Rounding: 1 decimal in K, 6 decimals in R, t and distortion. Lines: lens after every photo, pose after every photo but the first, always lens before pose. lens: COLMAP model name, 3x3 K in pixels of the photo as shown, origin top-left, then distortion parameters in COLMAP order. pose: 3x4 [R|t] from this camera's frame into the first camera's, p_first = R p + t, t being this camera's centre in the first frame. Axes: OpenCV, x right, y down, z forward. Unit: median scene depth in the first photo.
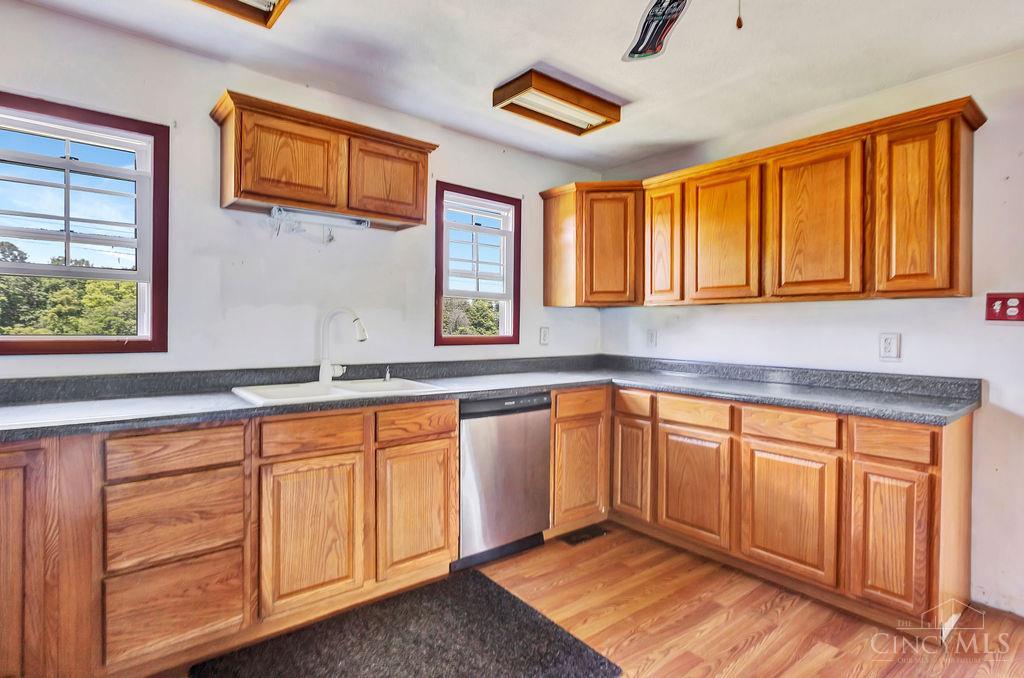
lens RADIAL K [[503.9, 0, 512.6], [0, 503.9, 328.4], [0, 0, 1]] dist [-0.002955, -0.000081]
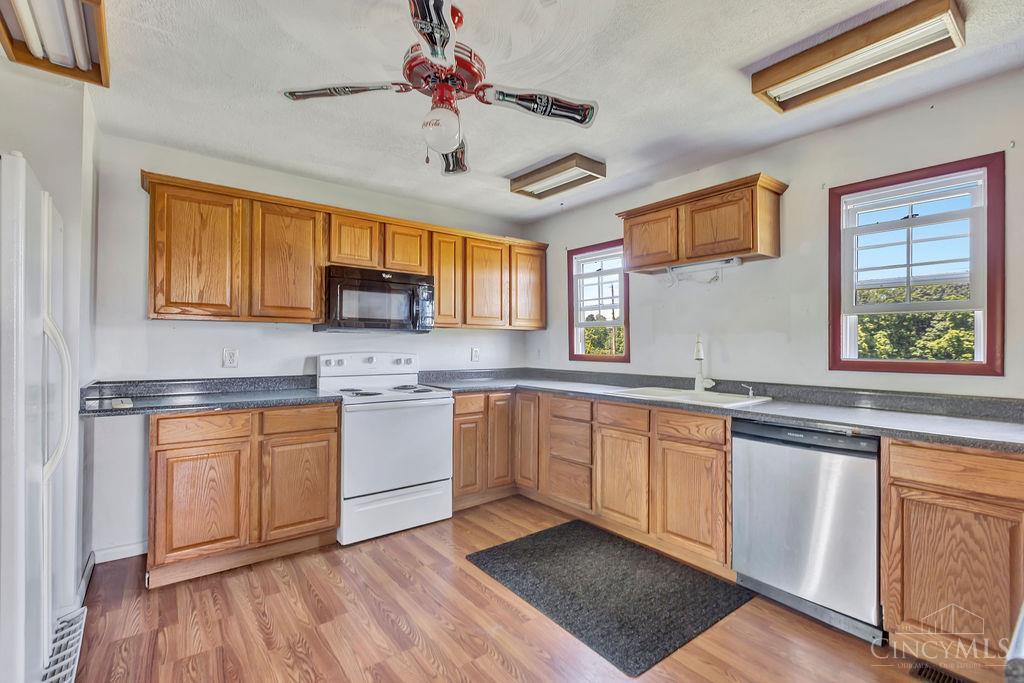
lens RADIAL K [[469.3, 0, 512.5], [0, 469.3, 335.3], [0, 0, 1]] dist [-0.004419, -0.001393]
pose [[-0.019038, -0.028563, -0.999411, 0.891918], [-0.005188, 0.999581, -0.028470, -0.000589], [0.999805, 0.004643, -0.019178, 0.558140]]
